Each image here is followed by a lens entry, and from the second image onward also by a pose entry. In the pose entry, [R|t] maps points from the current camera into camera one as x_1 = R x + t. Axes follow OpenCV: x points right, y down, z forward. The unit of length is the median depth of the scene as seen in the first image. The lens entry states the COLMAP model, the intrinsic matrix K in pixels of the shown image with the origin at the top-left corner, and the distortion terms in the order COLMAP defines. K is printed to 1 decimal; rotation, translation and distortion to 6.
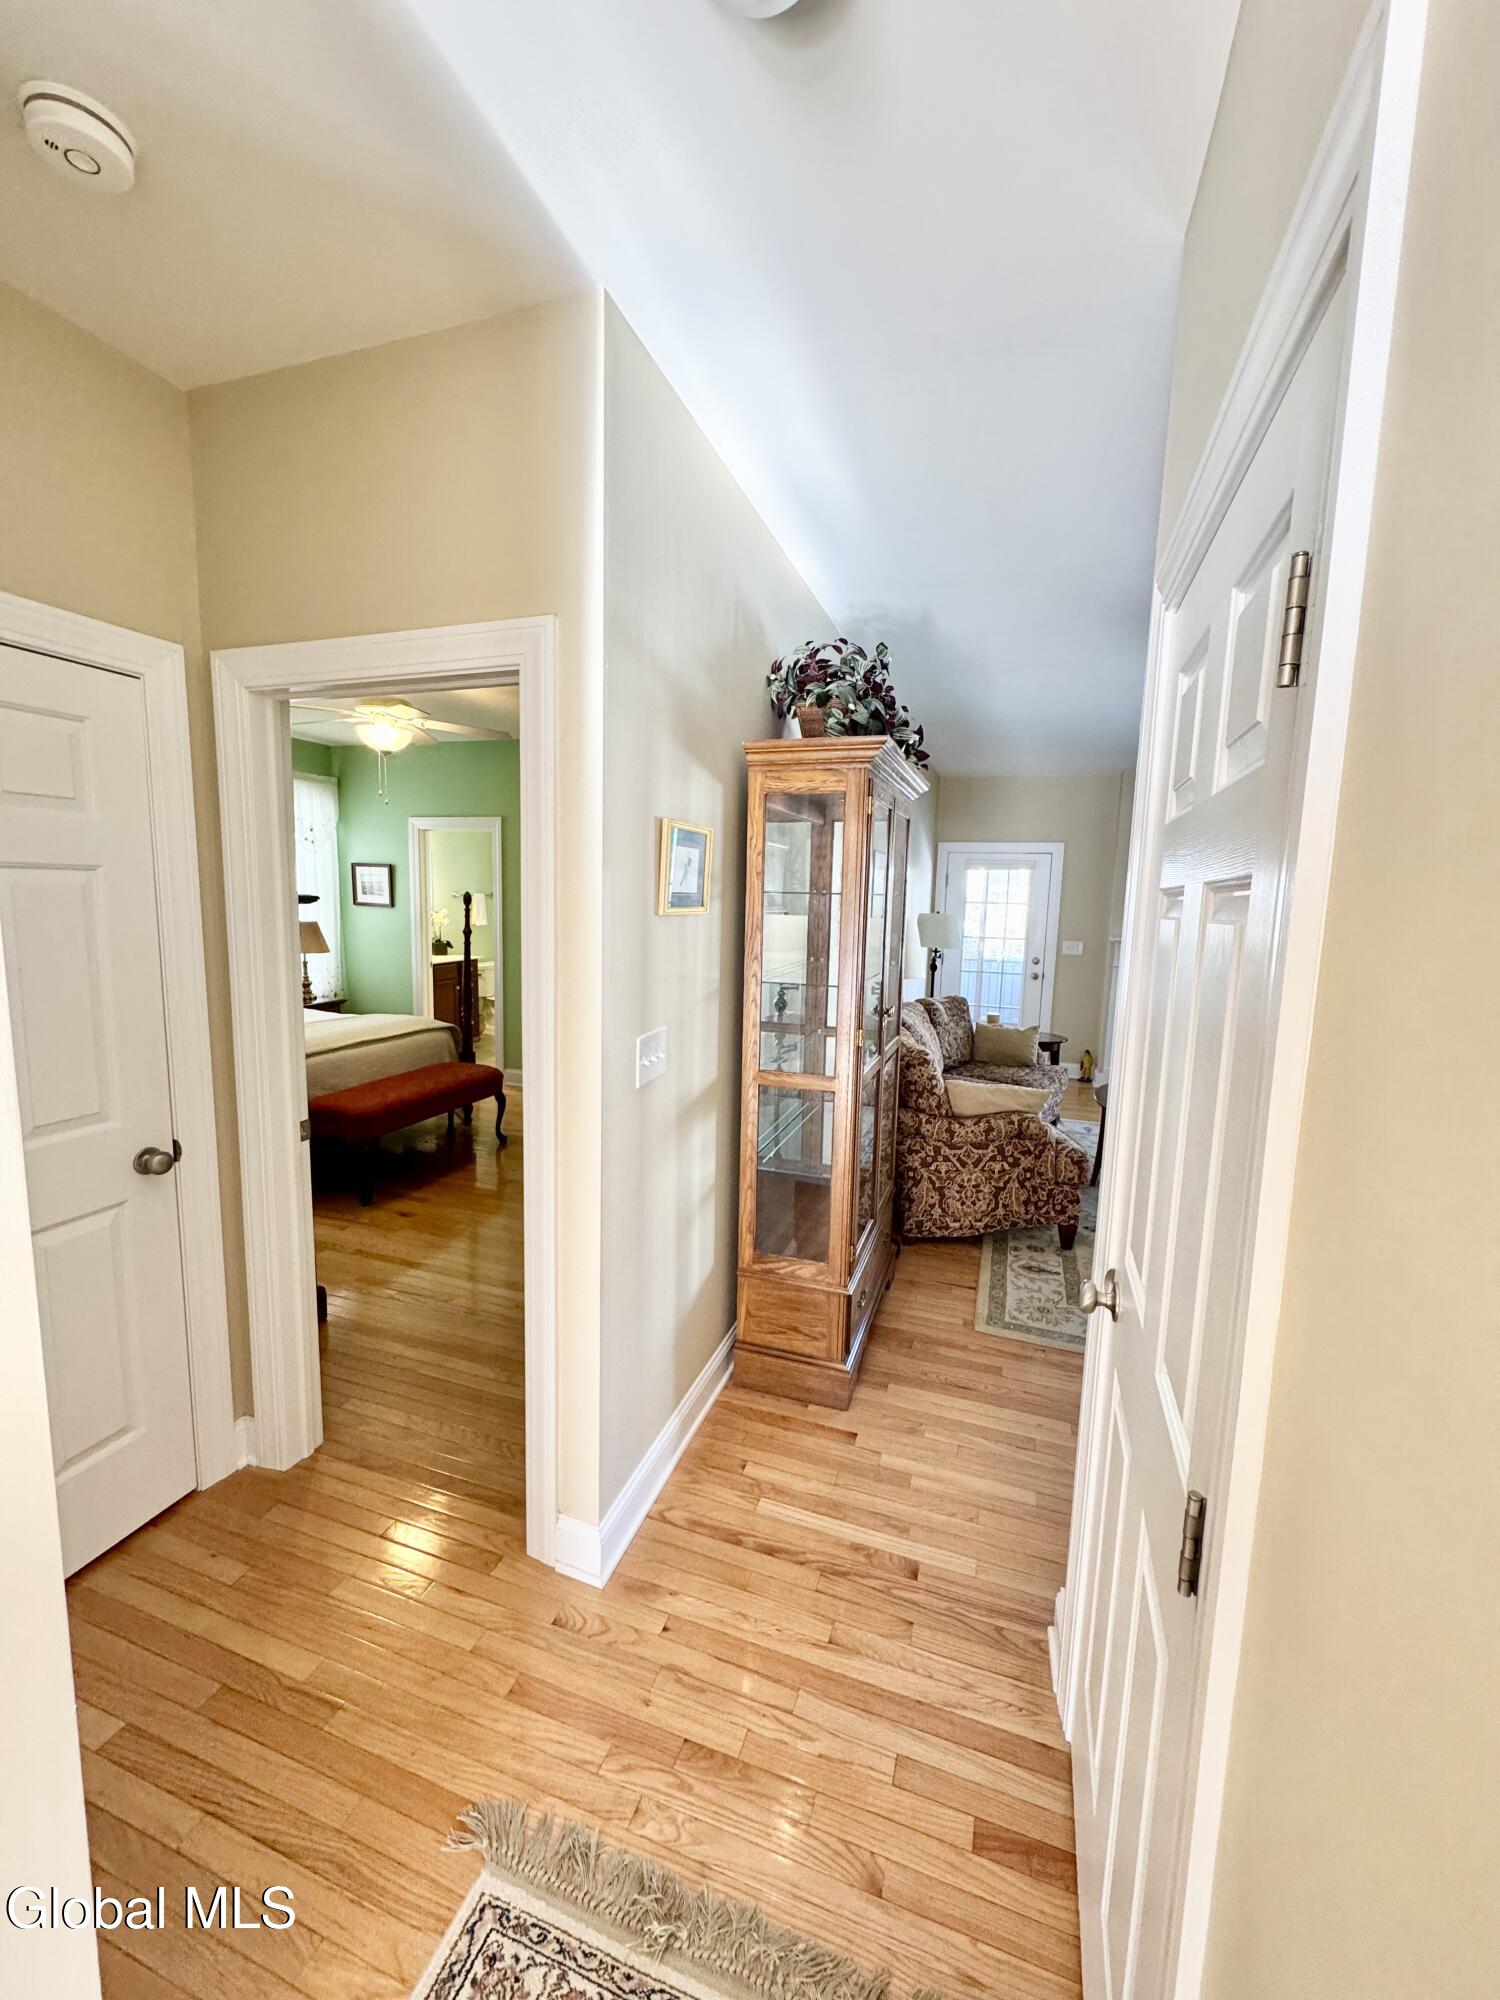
lens RADIAL K [[793.9, 0, 751.0], [0, 793.9, 996.5], [0, 0, 1]] dist [-0.002172, 0.000994]
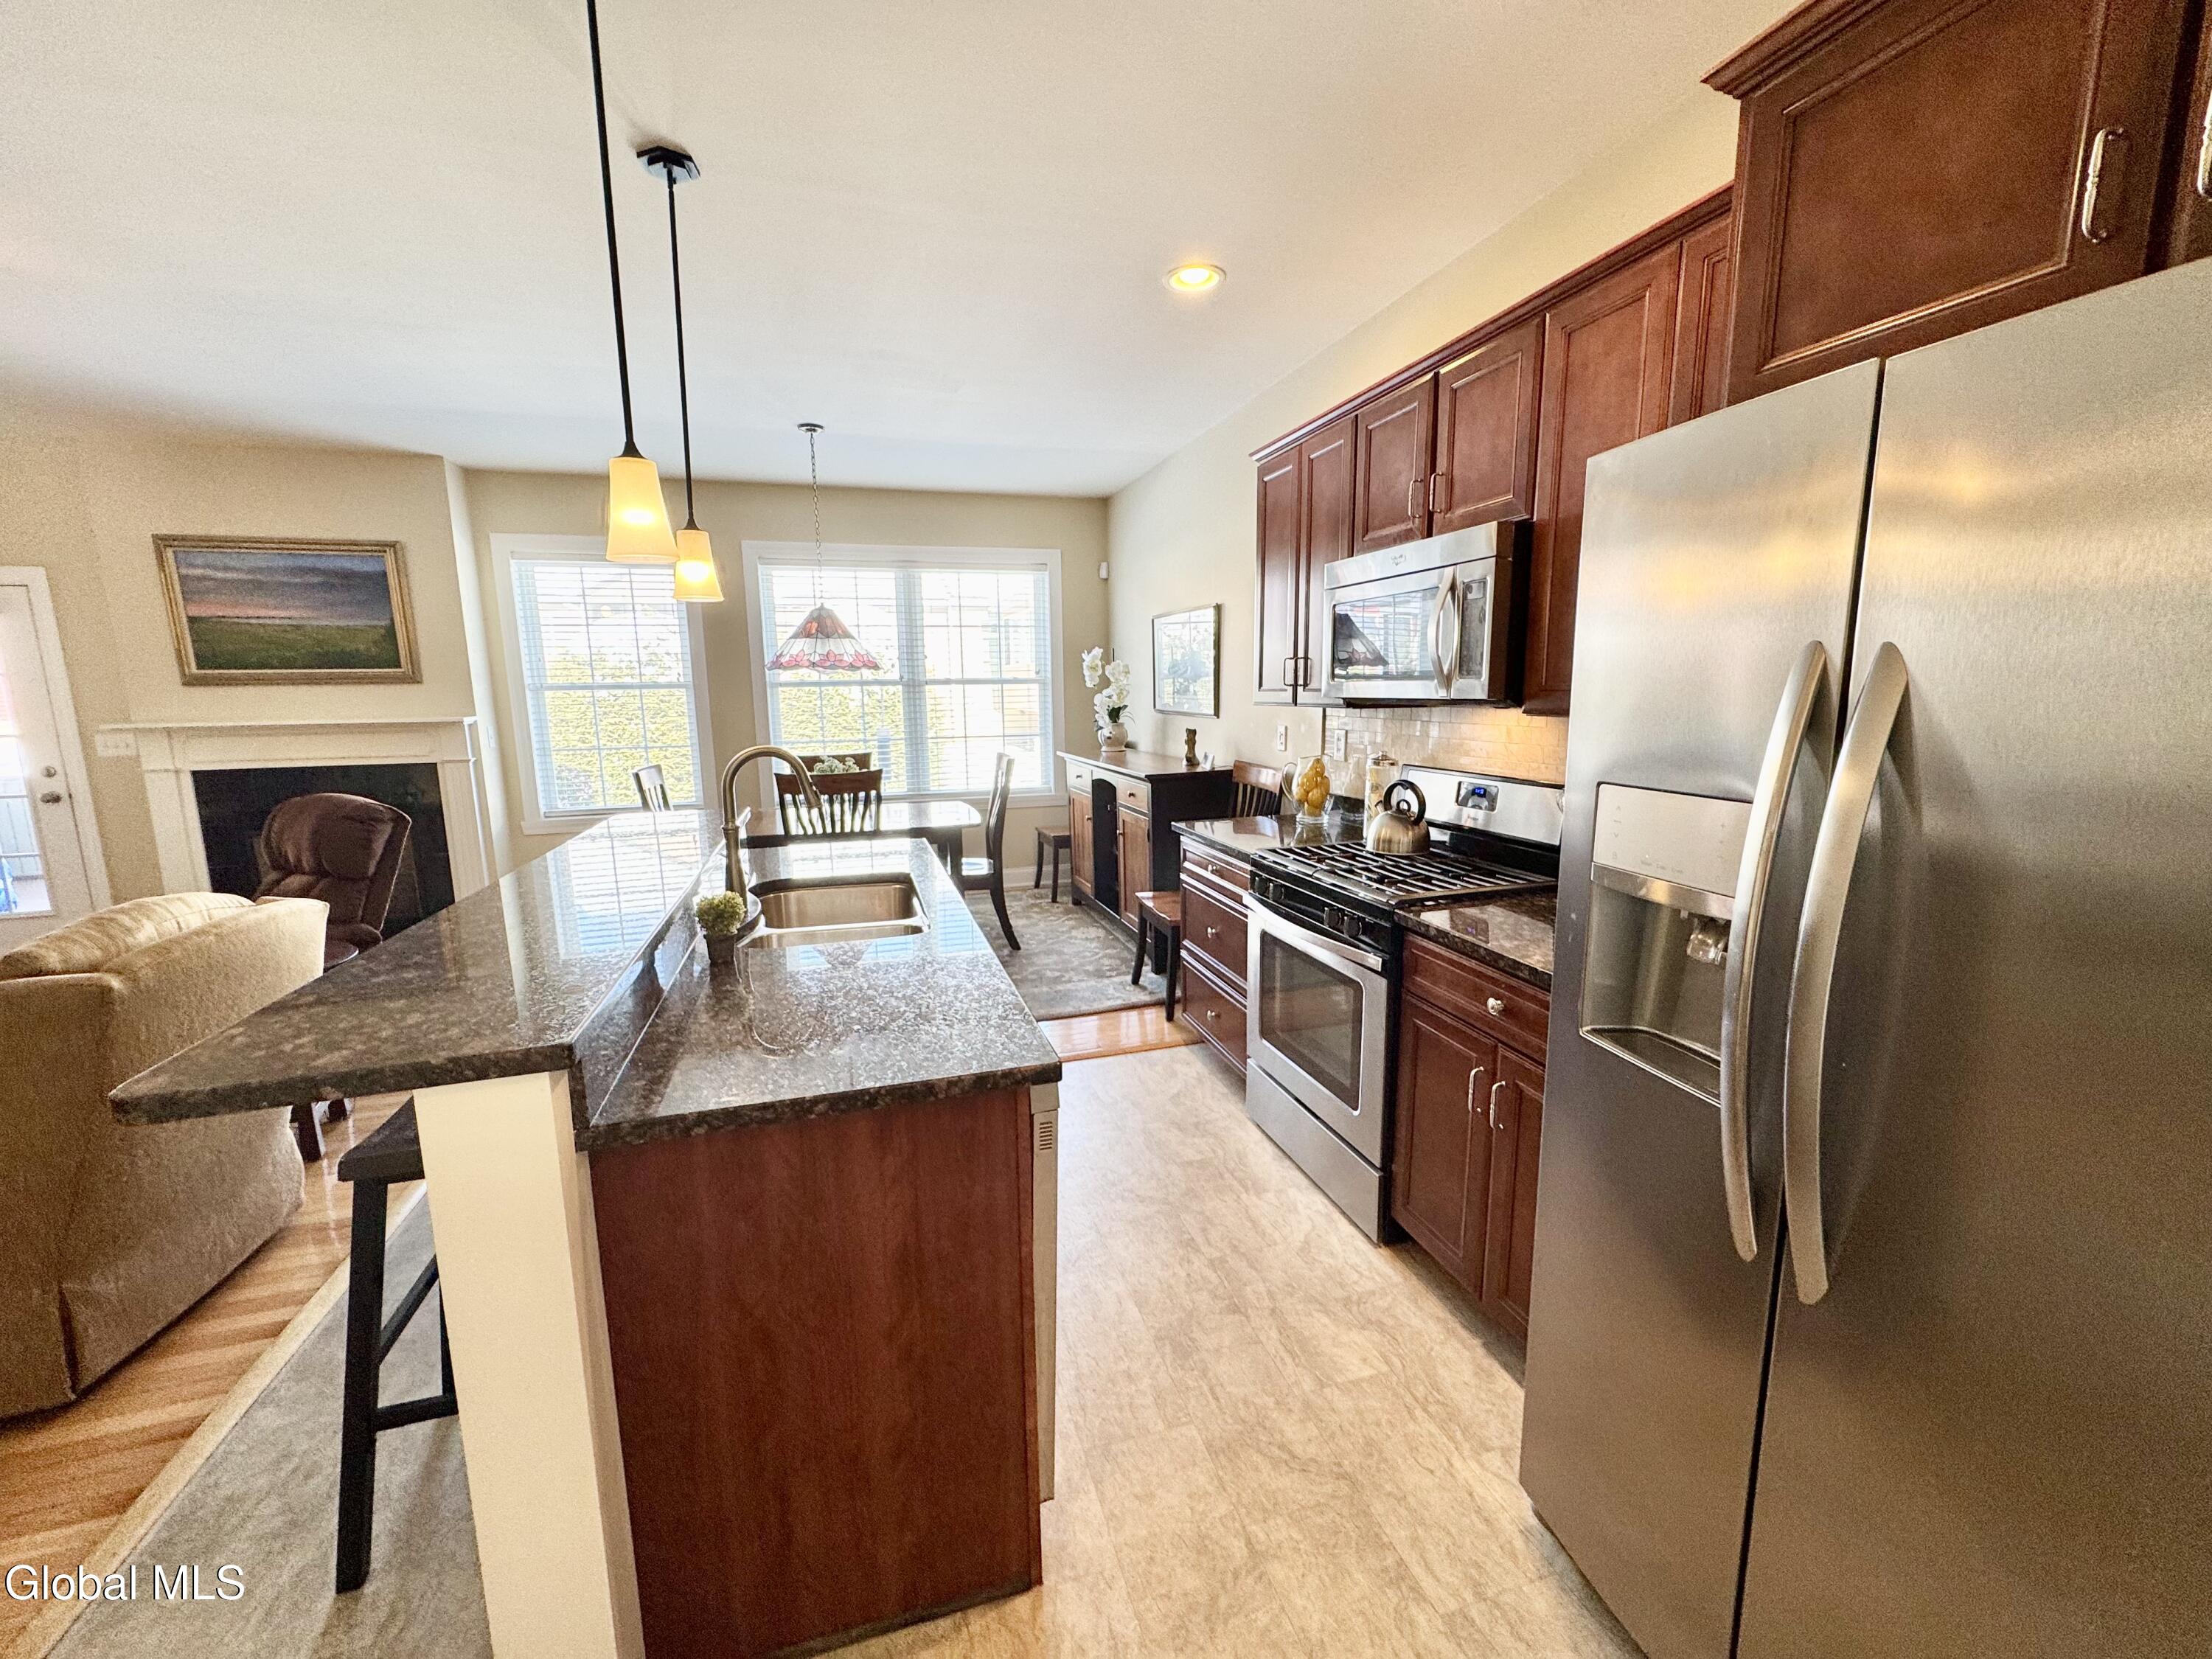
lens RADIAL K [[878.1, 0, 1103.6], [0, 878.1, 828.5], [0, 0, 1]] dist [-0.002172, 0.000994]
pose [[0.811487, -0.133720, 0.568865, 1.259640], [0.111601, 0.991013, 0.073753, 0.073369], [-0.573614, 0.003636, 0.819117, 0.047070]]
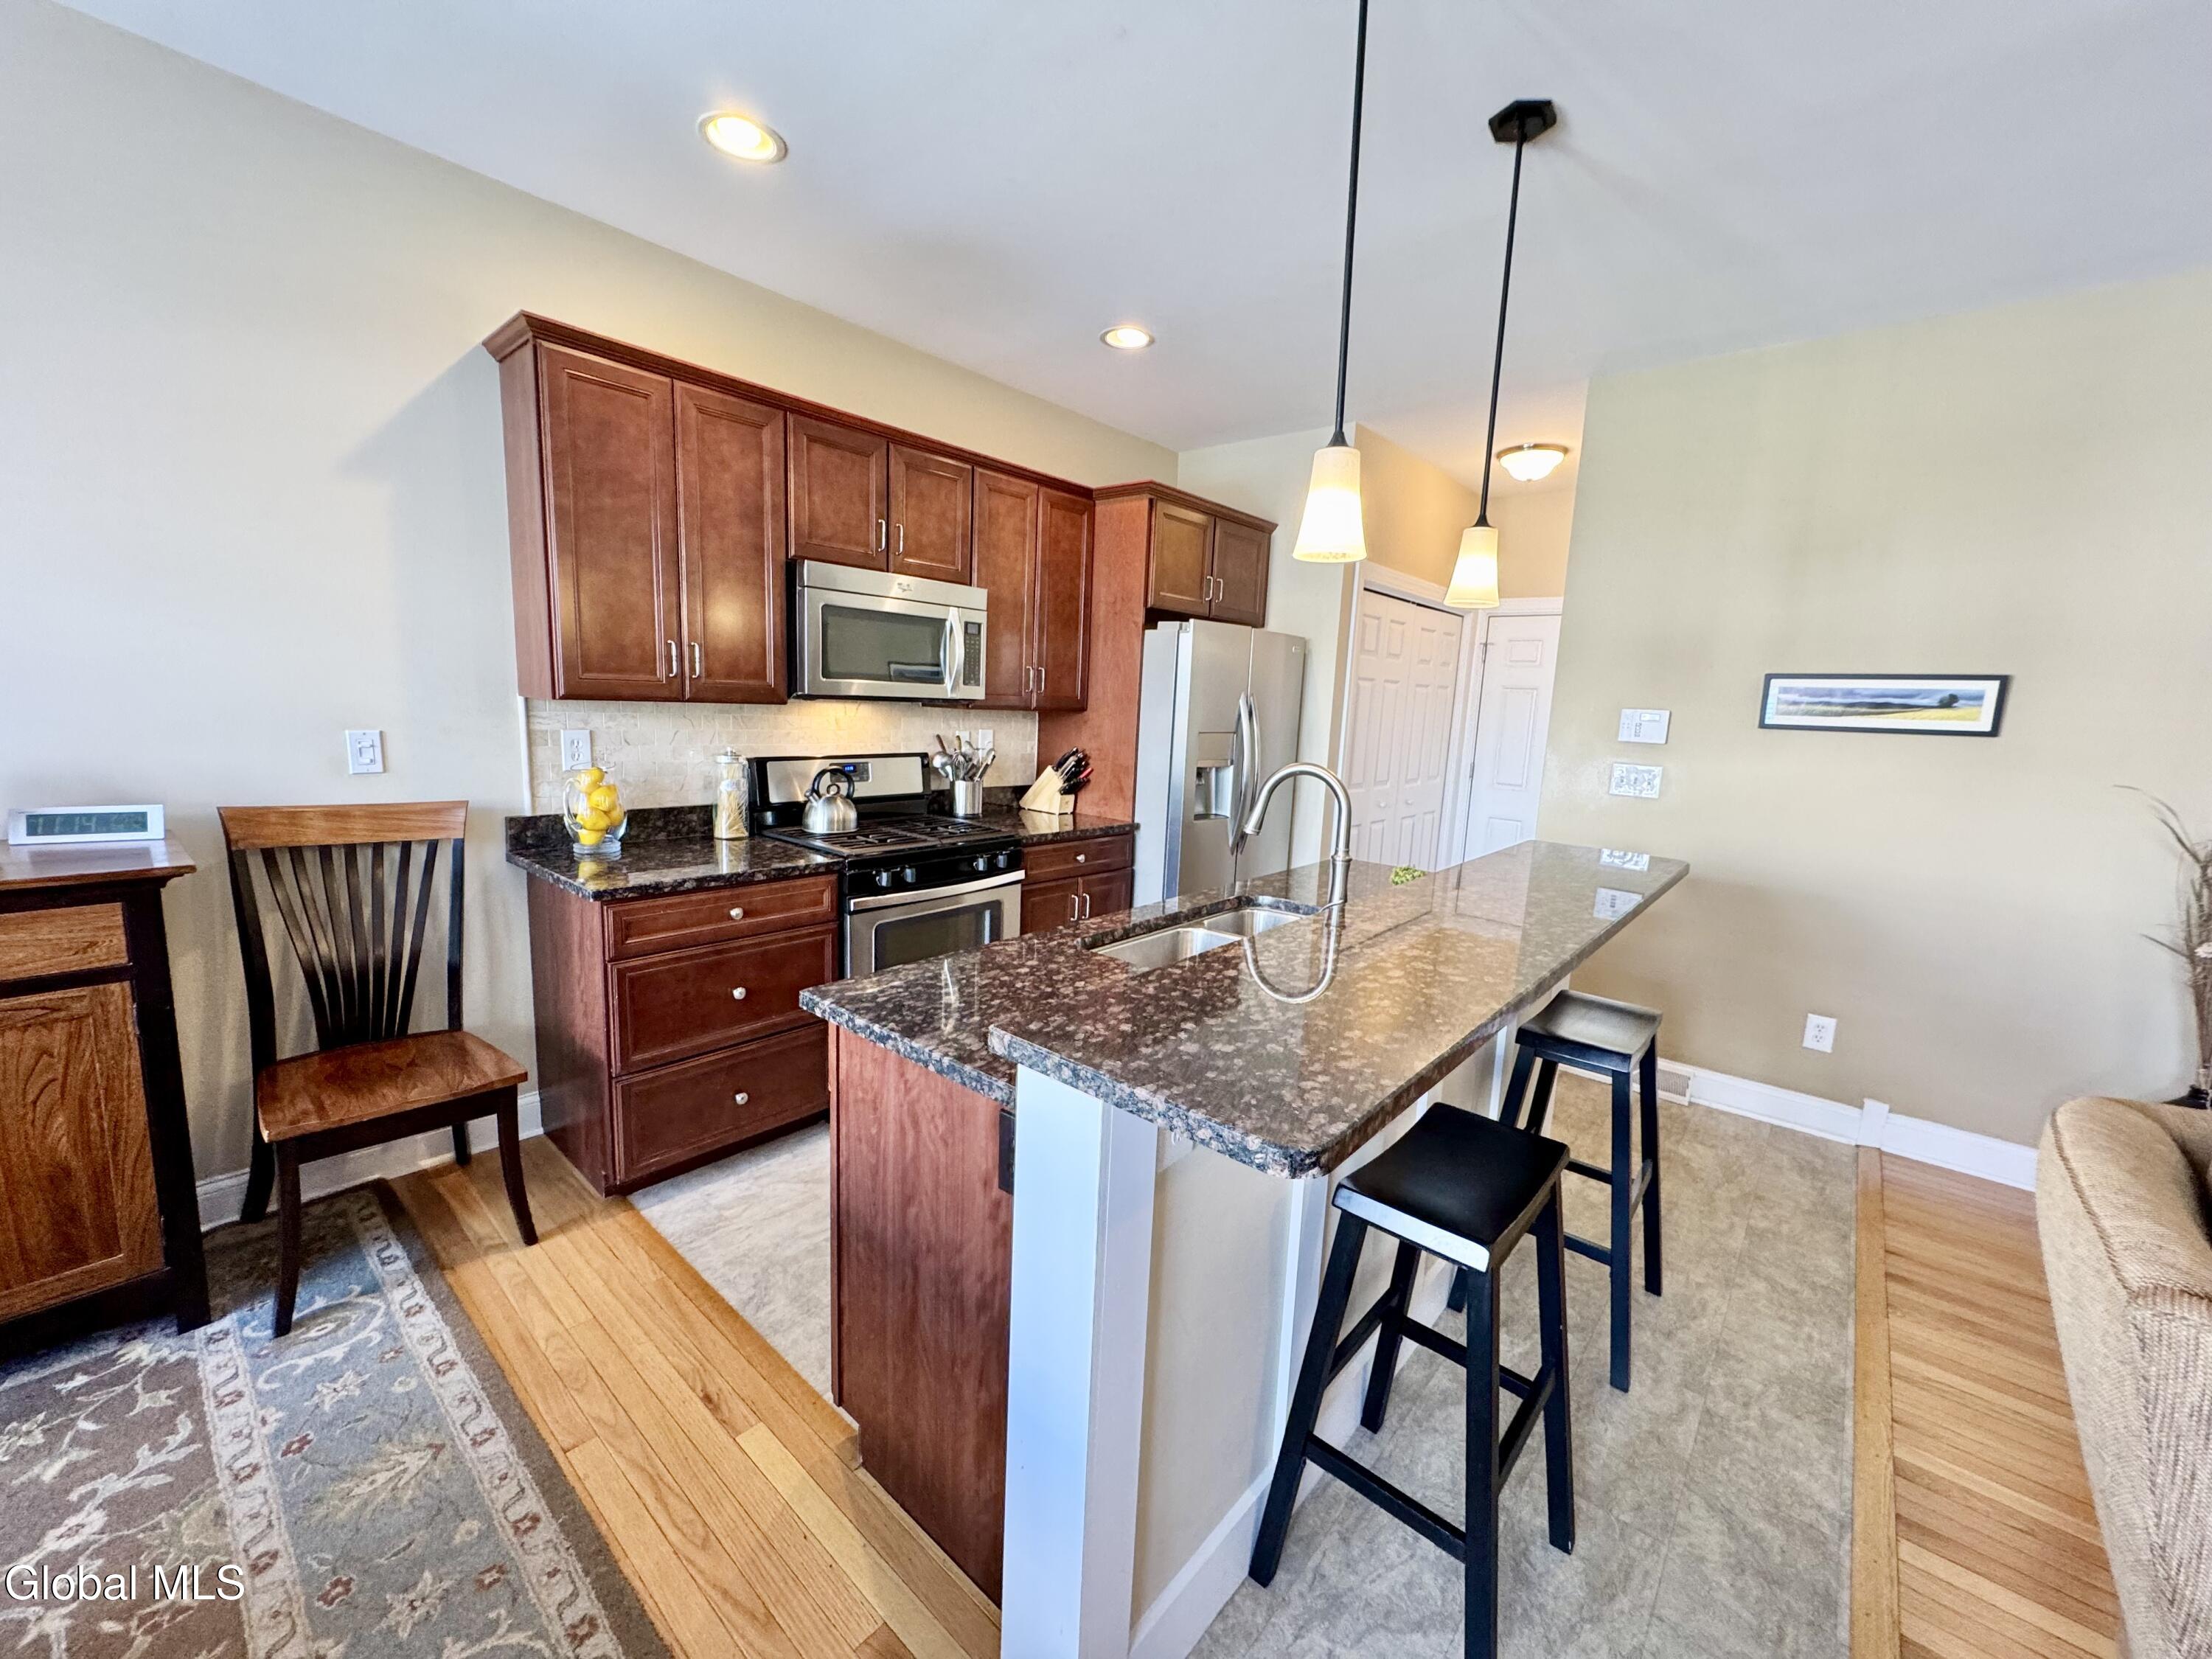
lens RADIAL K [[878.1, 0, 1103.6], [0, 878.1, 831.8], [0, 0, 1]] dist [-0.002172, 0.000994]
pose [[-0.923648, -0.126502, 0.361761, 1.338992], [-0.022486, 0.960213, 0.278361, -0.067782], [-0.382581, 0.248973, -0.889744, 1.195900]]
